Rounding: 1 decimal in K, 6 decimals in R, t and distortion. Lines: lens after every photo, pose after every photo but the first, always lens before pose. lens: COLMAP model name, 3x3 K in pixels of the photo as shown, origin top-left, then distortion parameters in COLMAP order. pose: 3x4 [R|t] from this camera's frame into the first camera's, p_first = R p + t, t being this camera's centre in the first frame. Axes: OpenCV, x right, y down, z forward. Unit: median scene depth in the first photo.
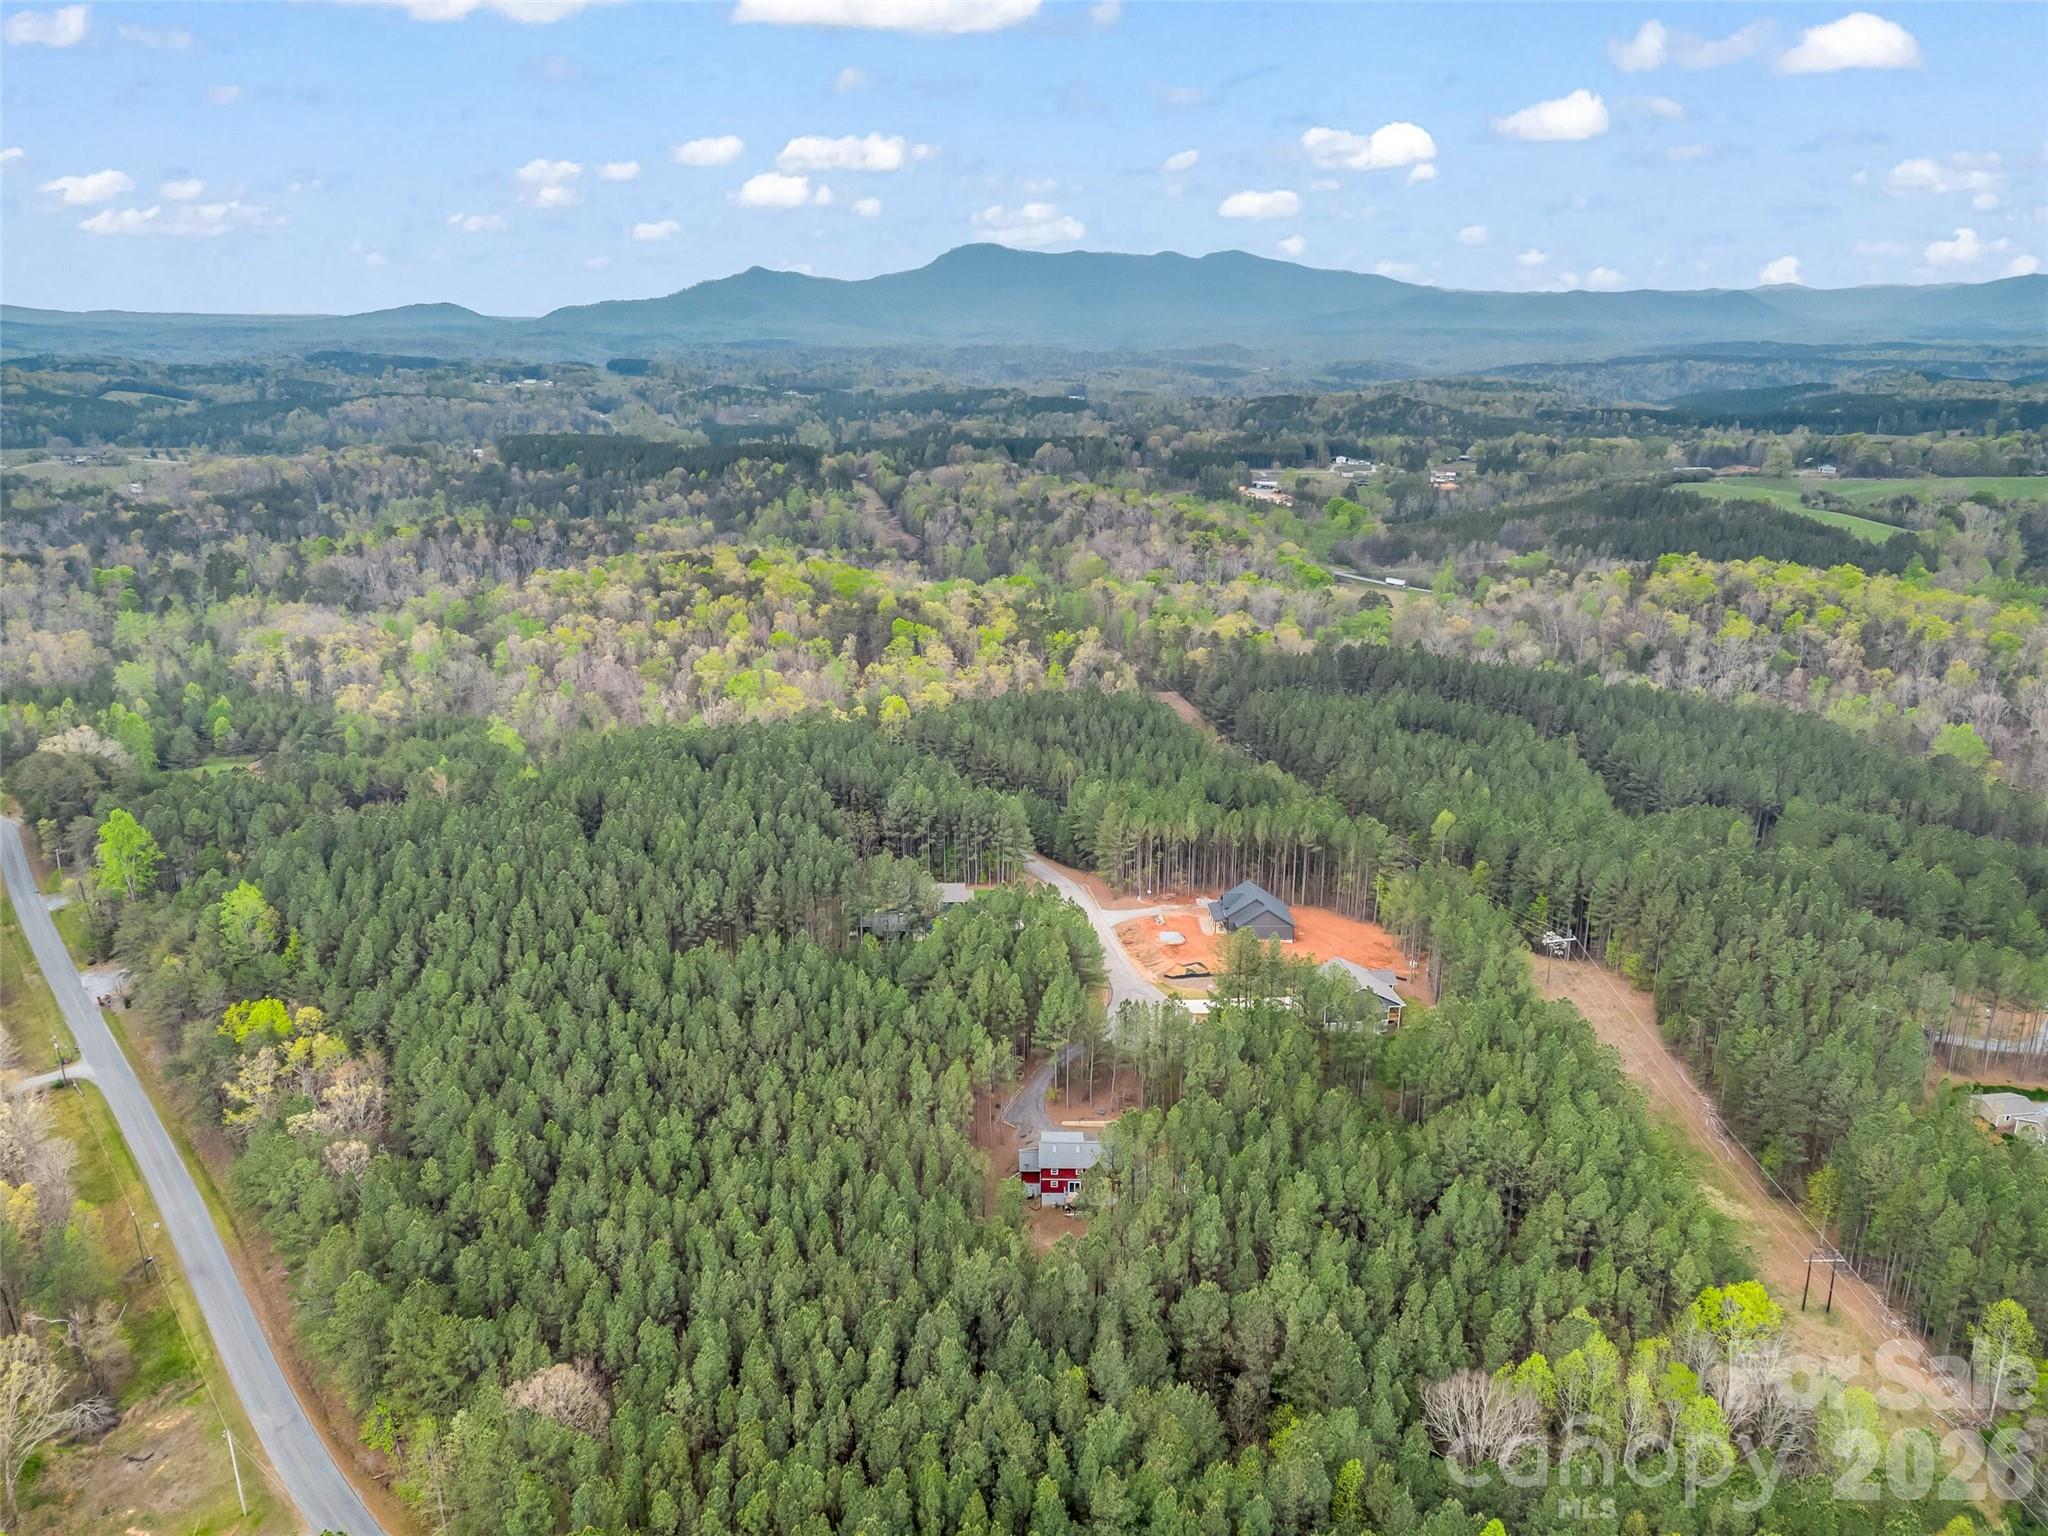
lens RADIAL K [[1460.4, 0, 1016.7], [0, 1460.4, 769.0], [0, 0, 1]] dist [0.006328, -0.005944]
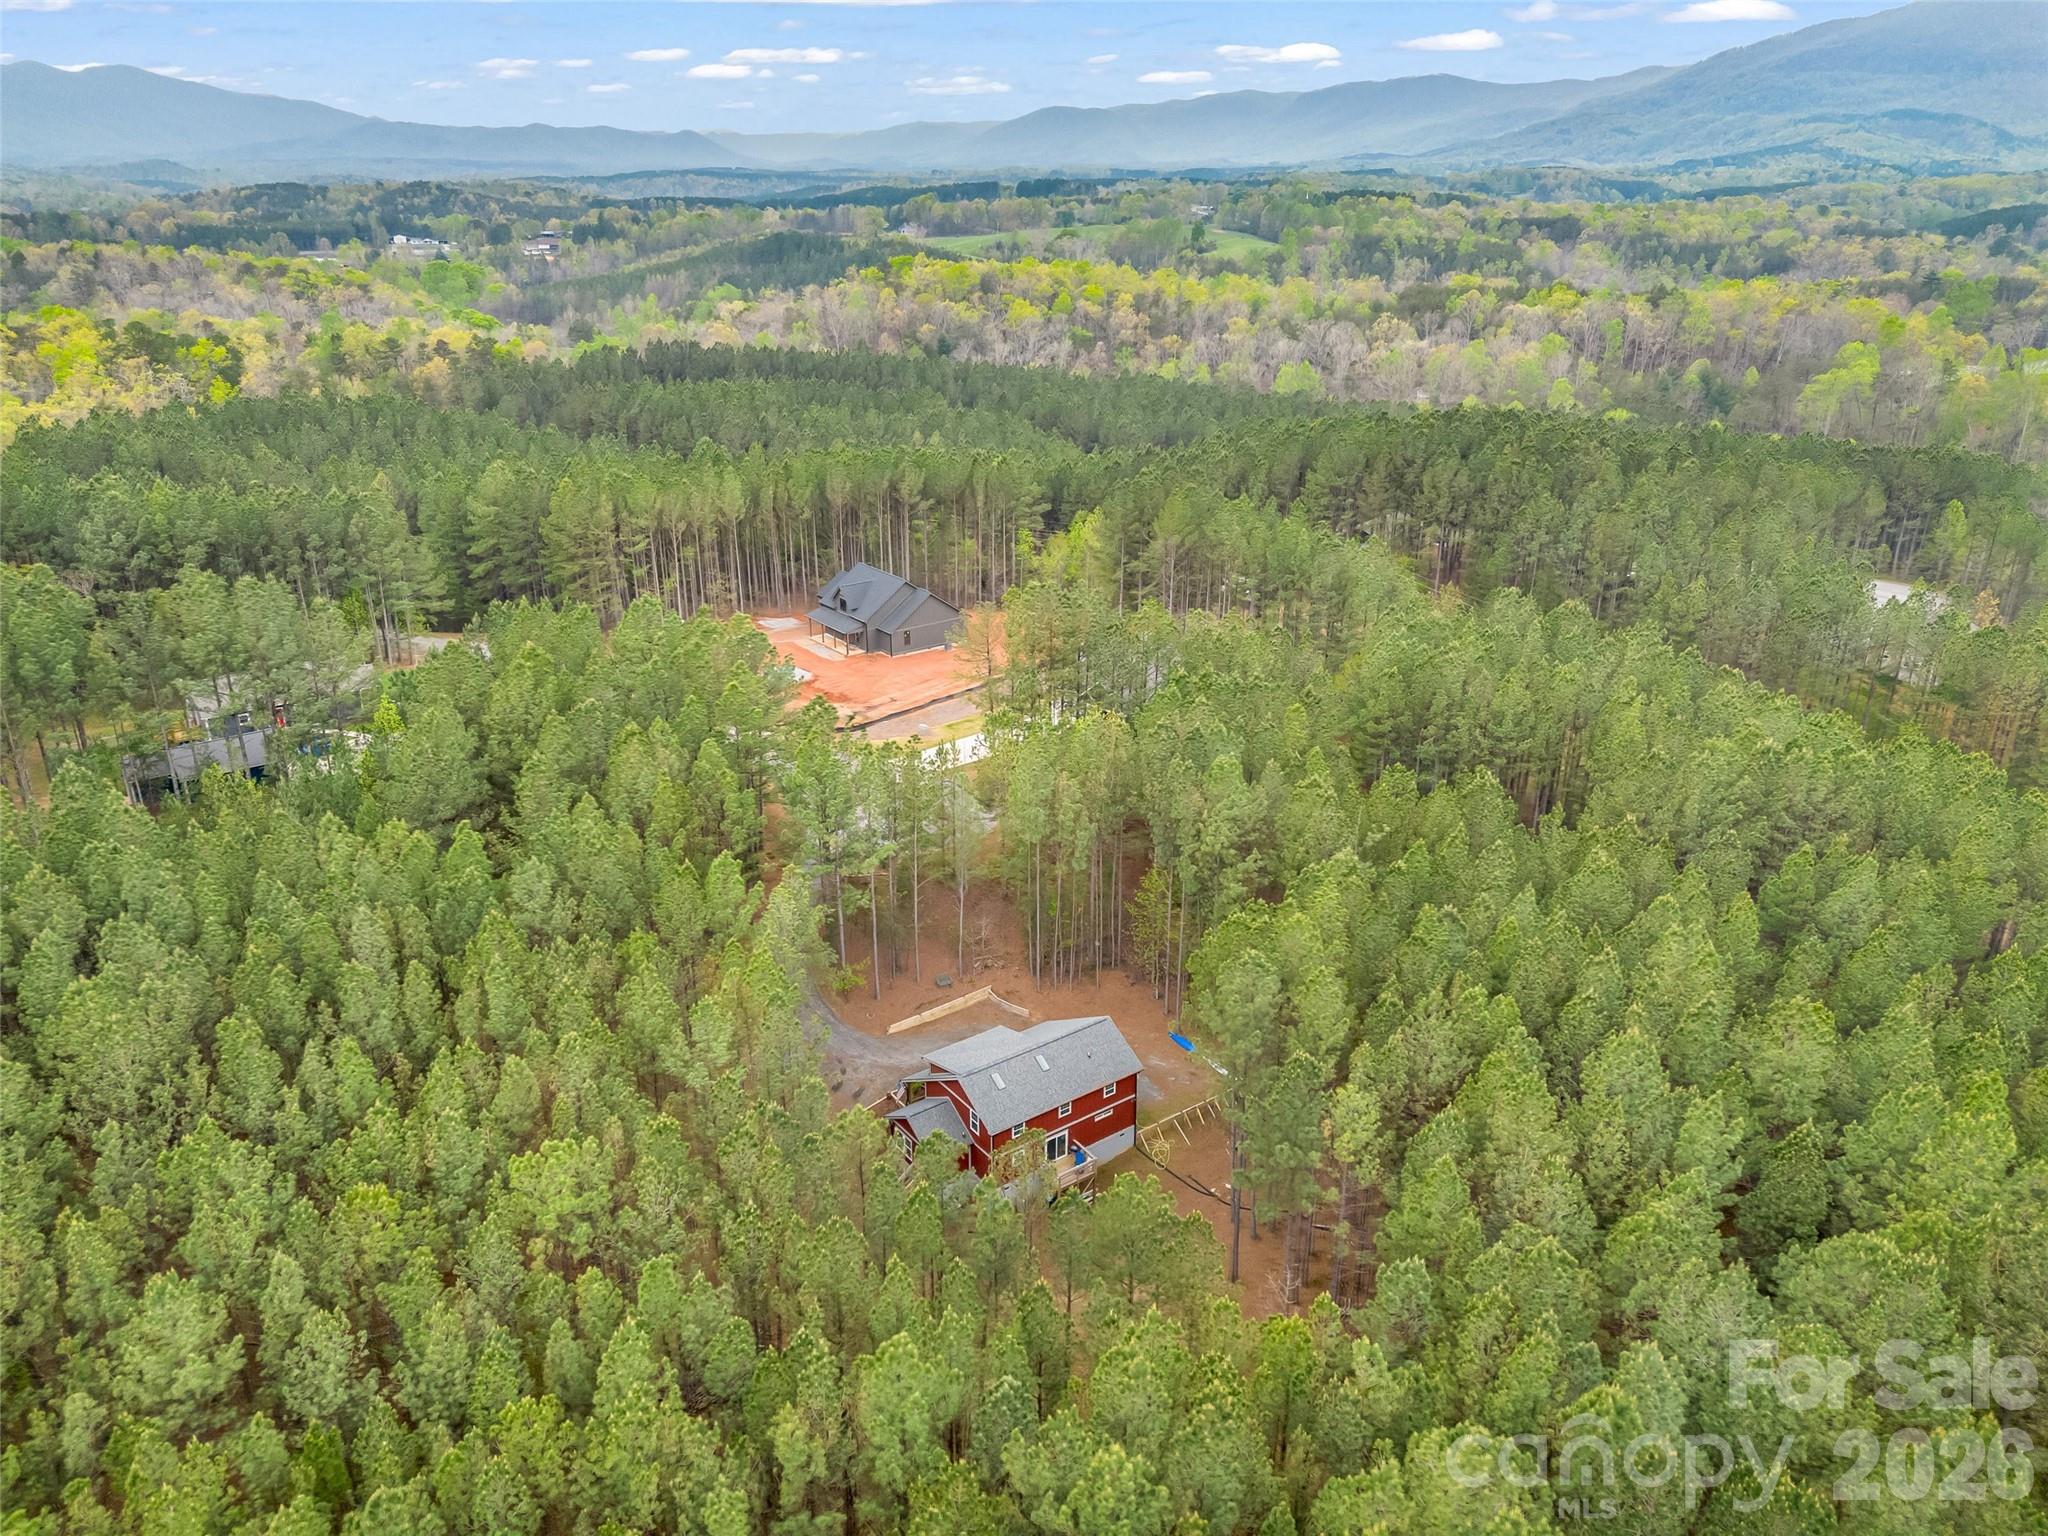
lens RADIAL K [[1460.4, 0, 1025.9], [0, 1460.4, 768.7], [0, 0, 1]] dist [0.006328, -0.005944]
pose [[0.793609, -0.226261, 0.564793, -0.078751], [0.172805, 0.973875, 0.147330, 0.047537], [-0.583373, -0.019323, 0.811975, 0.277955]]
